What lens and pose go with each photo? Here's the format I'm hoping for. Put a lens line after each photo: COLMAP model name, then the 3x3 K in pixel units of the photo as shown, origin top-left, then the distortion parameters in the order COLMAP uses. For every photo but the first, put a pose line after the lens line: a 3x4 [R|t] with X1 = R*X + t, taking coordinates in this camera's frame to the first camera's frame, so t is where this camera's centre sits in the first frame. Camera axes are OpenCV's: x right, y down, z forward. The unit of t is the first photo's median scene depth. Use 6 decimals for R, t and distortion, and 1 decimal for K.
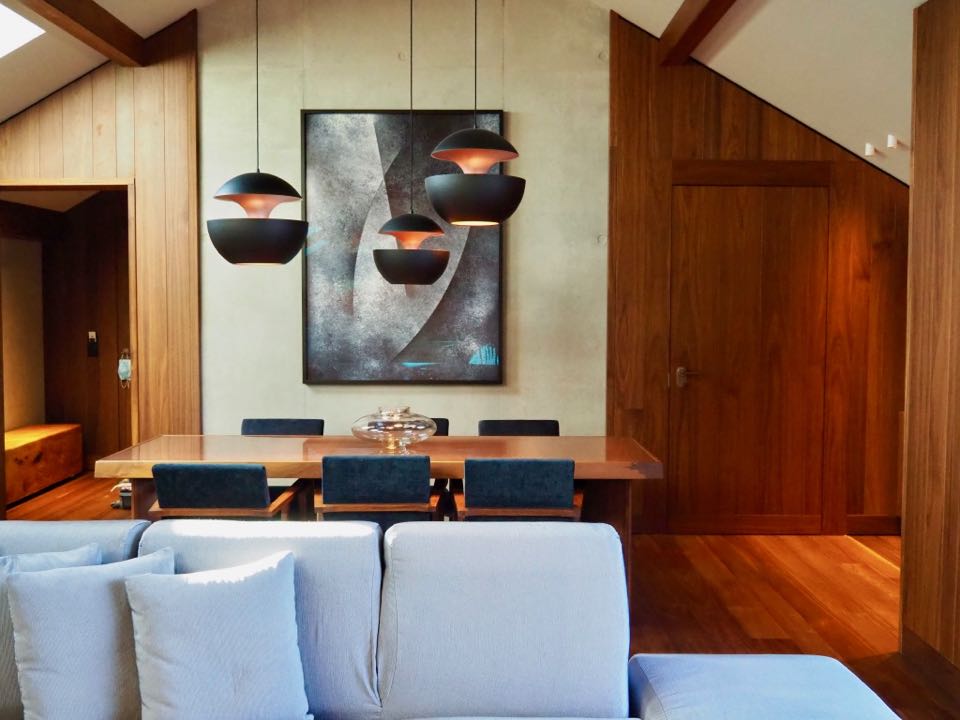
lens RADIAL K [[923.9, 0, 480.0], [0, 923.9, 360.0], [0, 0, 1]] dist [0.002145, 0.005186]
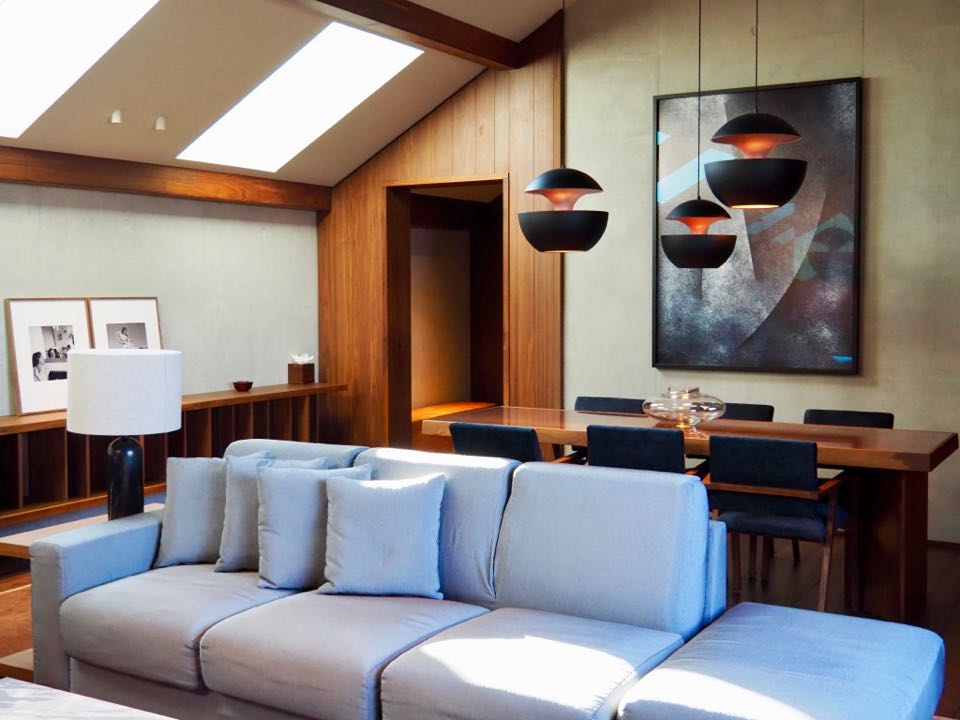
lens RADIAL K [[1042.1, 0, 480.0], [0, 1042.1, 360.0], [0, 0, 1]] dist [0.025341, 0.027505]
pose [[0.882850, 0.029757, -0.468711, 0.182308], [-0.026434, 0.999557, 0.013668, 0.007474], [0.468910, 0.000323, 0.883246, -0.100063]]
